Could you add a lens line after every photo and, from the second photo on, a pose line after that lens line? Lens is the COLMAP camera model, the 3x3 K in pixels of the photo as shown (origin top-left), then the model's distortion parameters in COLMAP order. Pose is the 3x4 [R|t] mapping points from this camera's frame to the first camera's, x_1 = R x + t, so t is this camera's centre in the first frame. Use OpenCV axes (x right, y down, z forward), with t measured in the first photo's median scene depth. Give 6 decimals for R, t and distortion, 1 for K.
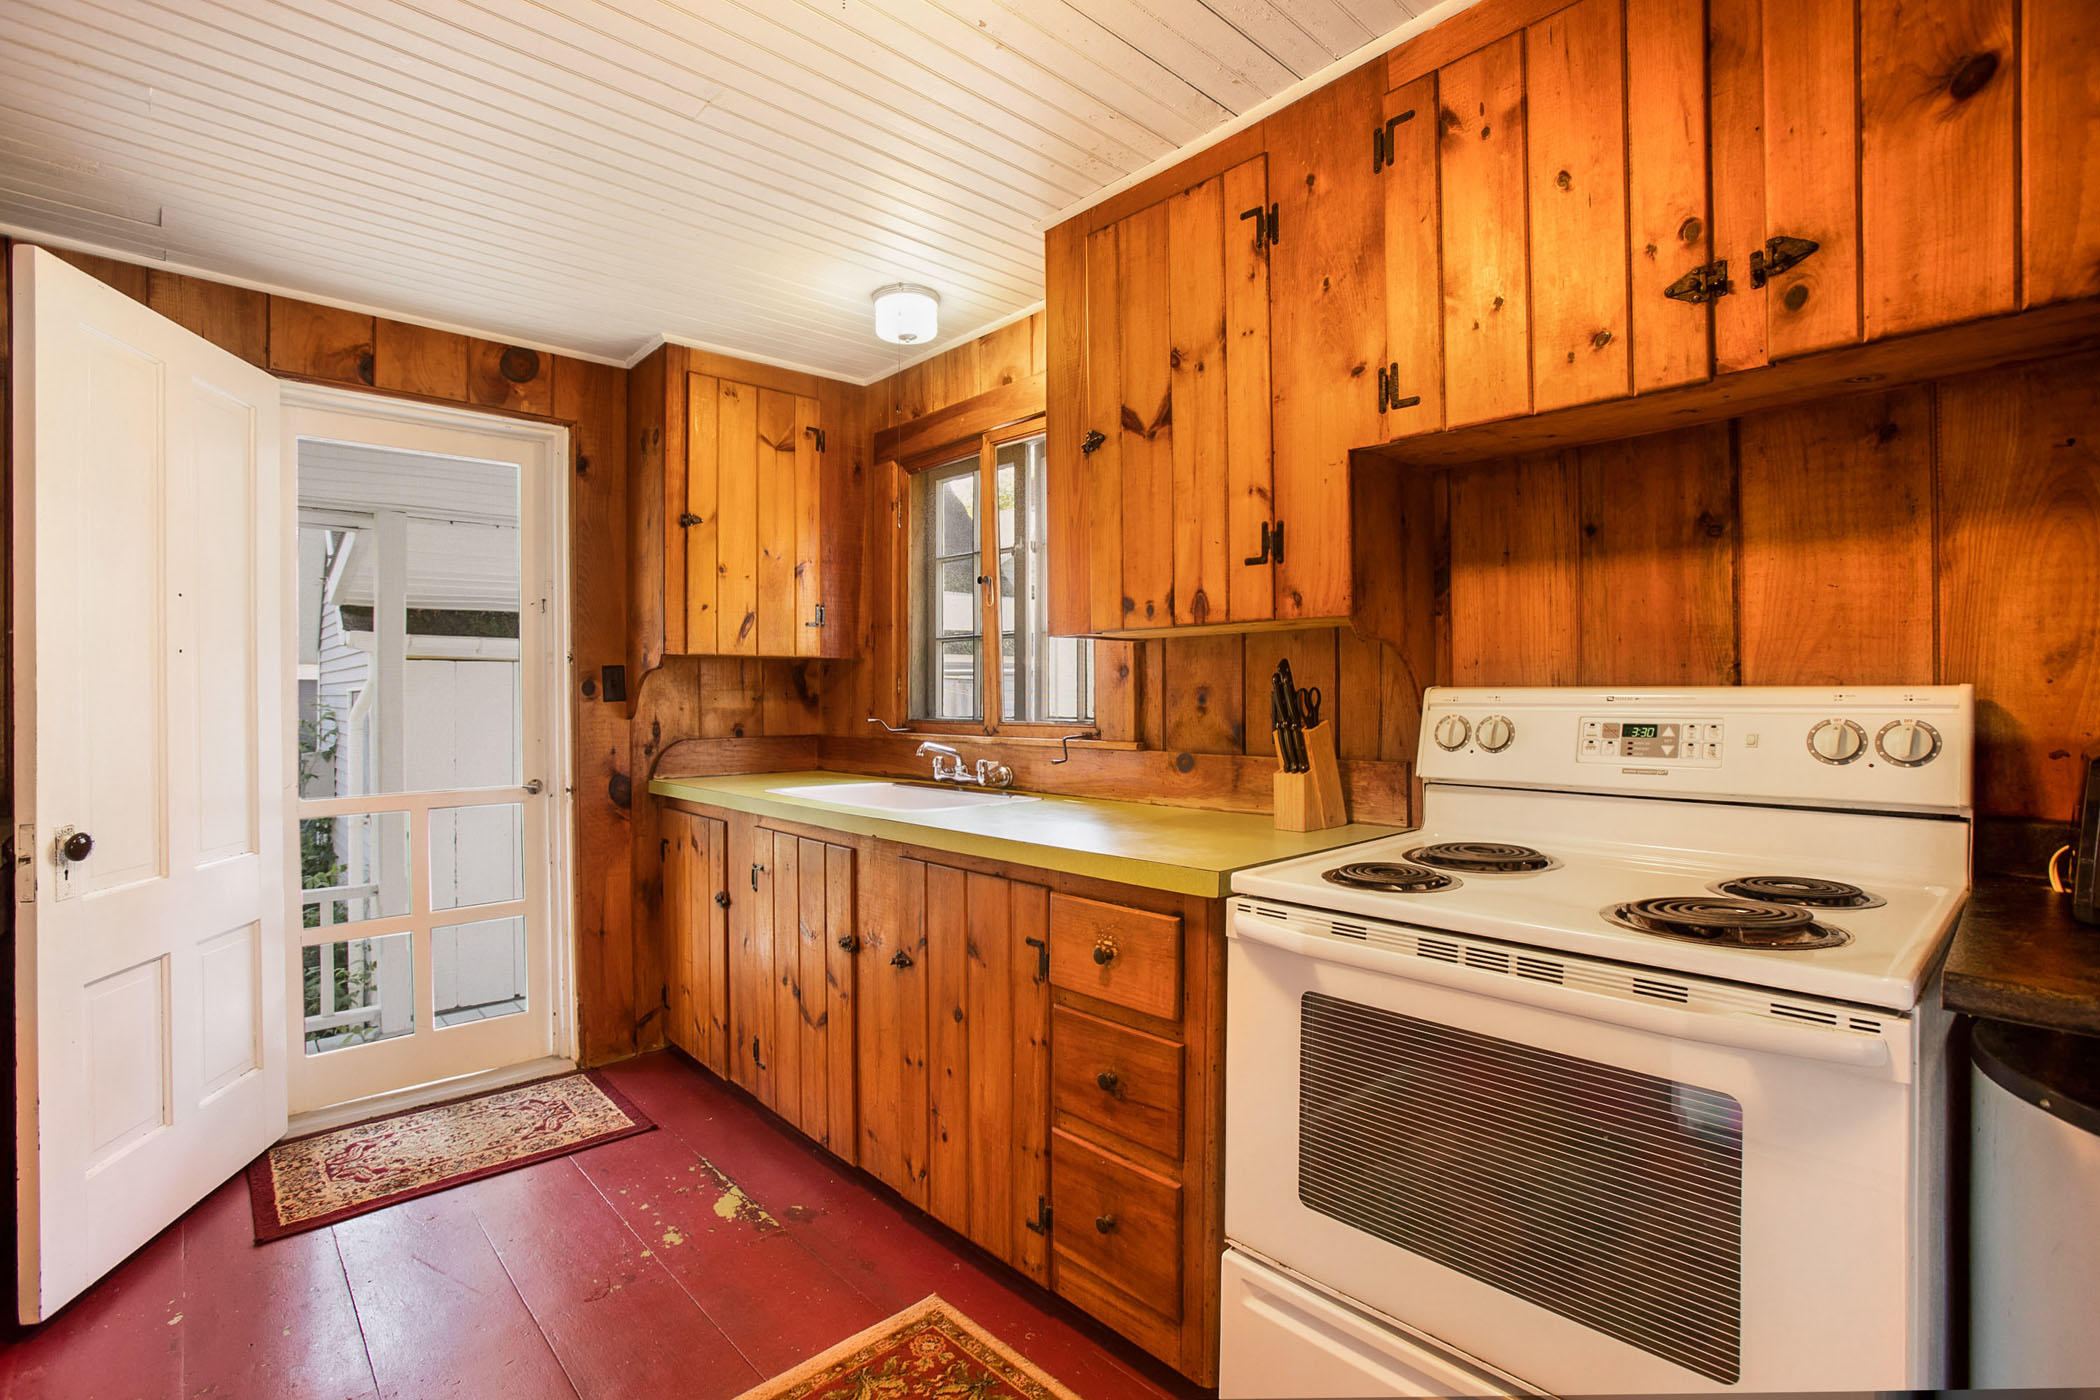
lens RADIAL K [[985.1, 0, 1078.7], [0, 985.1, 697.9], [0, 0, 1]] dist [-0.089370, 0.033679]
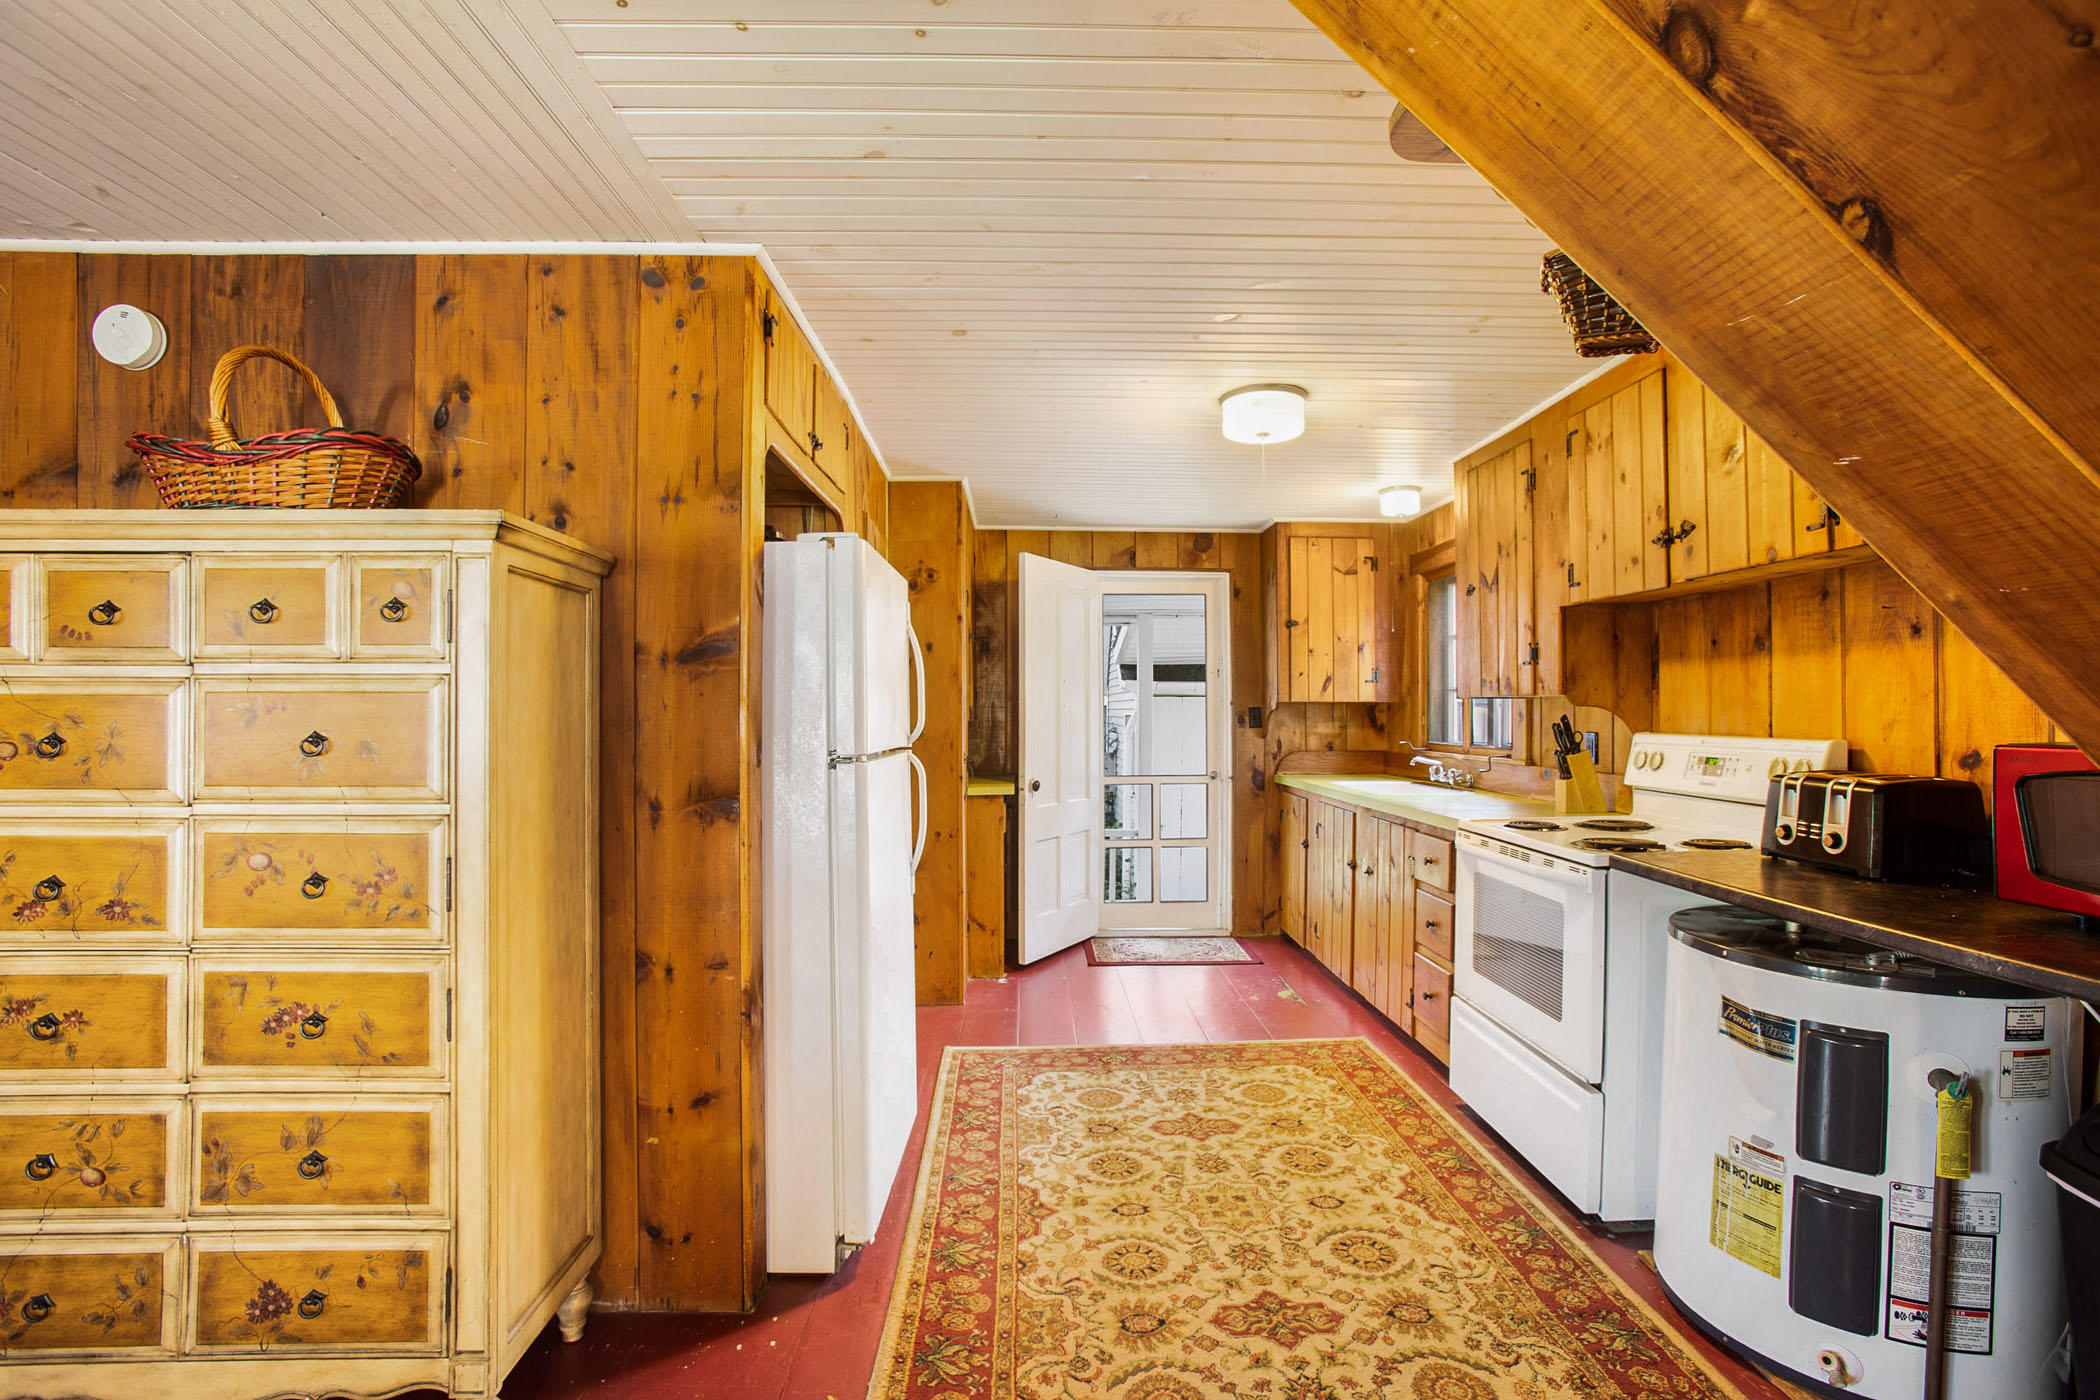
lens RADIAL K [[998.1, 0, 1049.0], [0, 998.1, 712.6], [0, 0, 1]] dist [-0.066627, 0.020976]
pose [[0.744586, 0.003974, -0.667515, 0.632753], [-0.002311, 0.999992, 0.003376, -0.042724], [0.667523, -0.000971, 0.744589, -0.835559]]
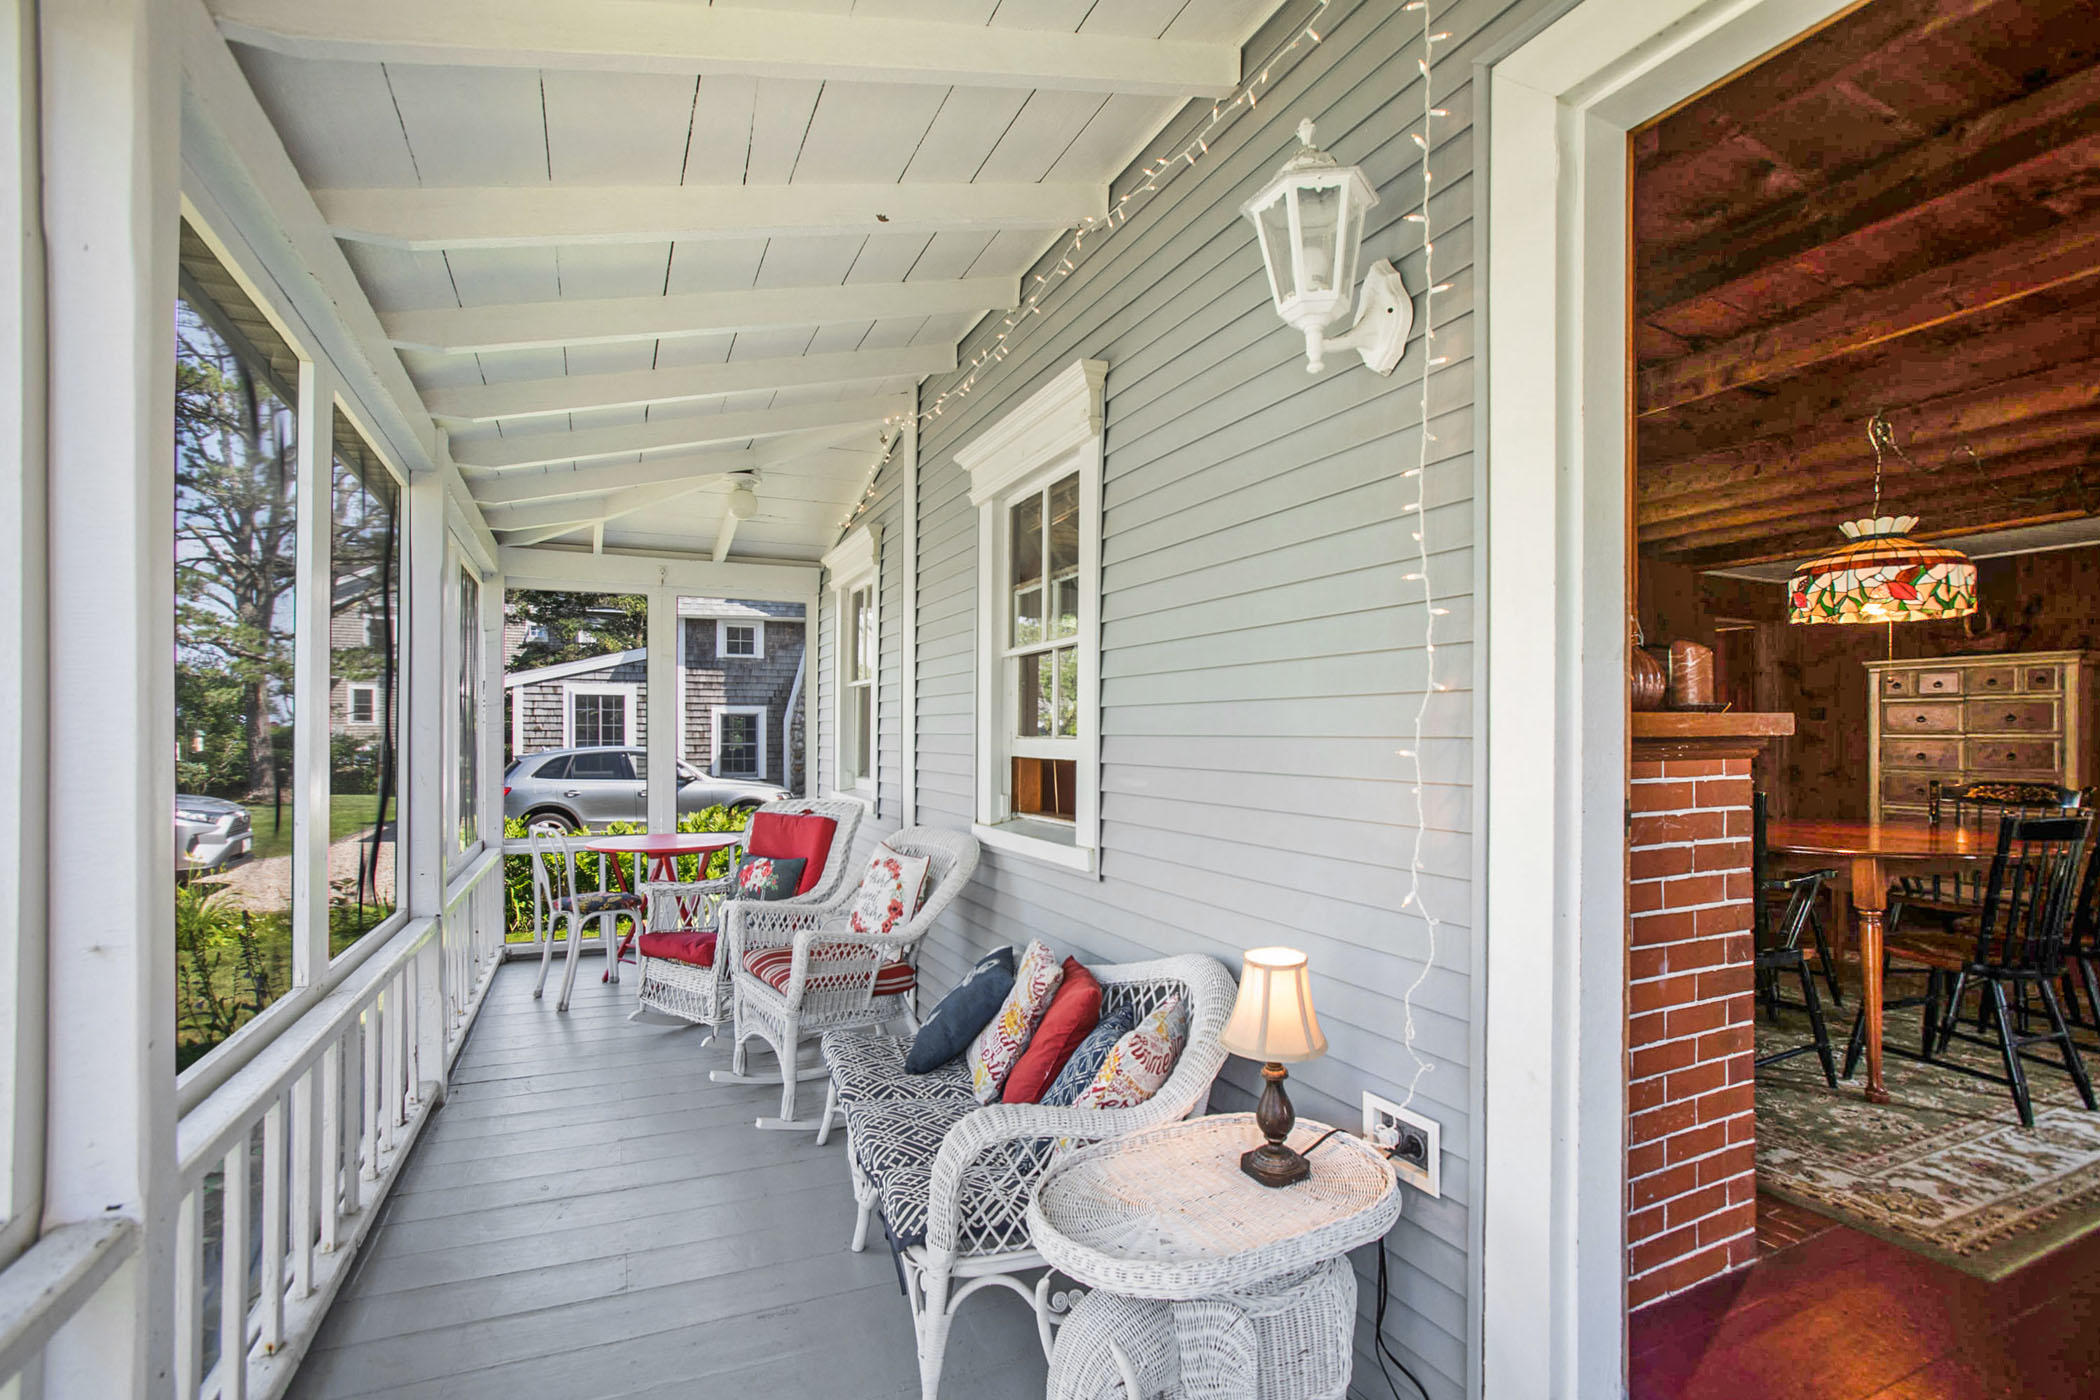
lens RADIAL K [[985.1, 0, 1078.7], [0, 985.1, 697.9], [0, 0, 1]] dist [-0.089370, 0.033679]
pose [[-0.297375, -0.024971, -0.954434, 2.930641], [-0.001968, 0.999672, -0.025542, 0.002736], [0.954759, -0.005717, -0.297326, -2.349011]]
